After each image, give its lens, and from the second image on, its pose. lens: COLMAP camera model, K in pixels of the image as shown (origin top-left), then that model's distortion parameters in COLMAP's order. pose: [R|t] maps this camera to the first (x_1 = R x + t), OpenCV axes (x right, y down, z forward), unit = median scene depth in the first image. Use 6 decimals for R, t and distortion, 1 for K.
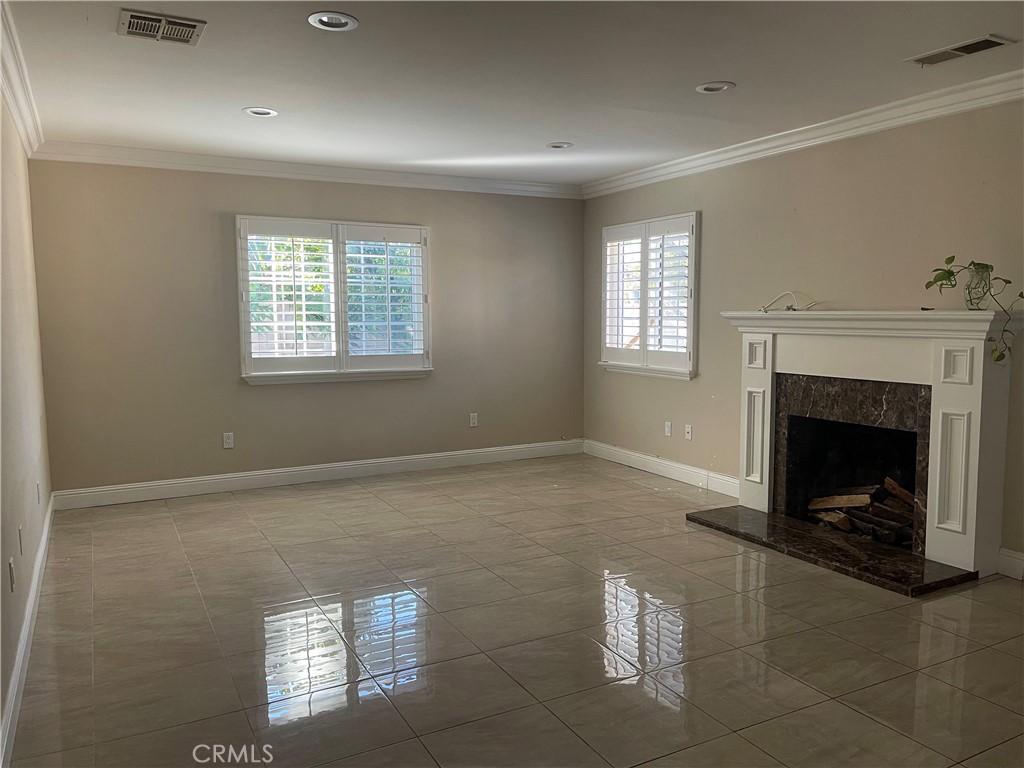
lens RADIAL K [[776.5, 0, 509.2], [0, 776.5, 381.3], [0, 0, 1]] dist [0.065929, -0.085489]
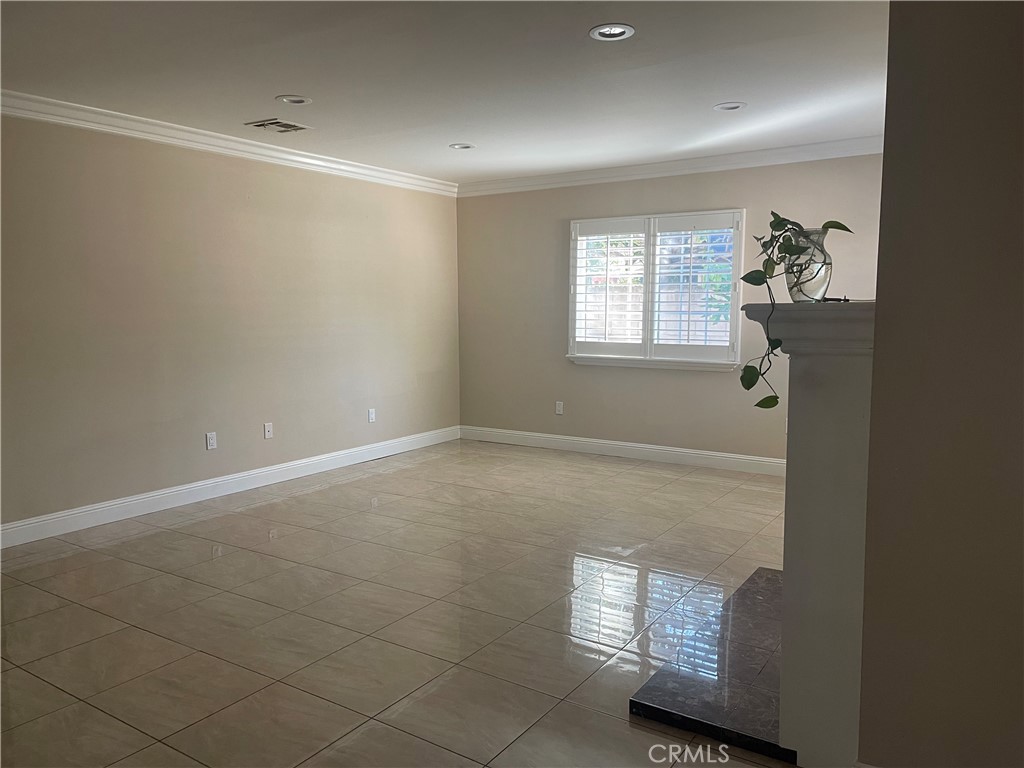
lens RADIAL K [[776.5, 0, 509.8], [0, 776.5, 387.2], [0, 0, 1]] dist [0.065929, -0.085489]
pose [[0.463242, 0.097462, -0.880857, 0.665180], [-0.075206, 0.994672, 0.070504, -0.035970], [0.883035, 0.033585, 0.468103, 0.360658]]
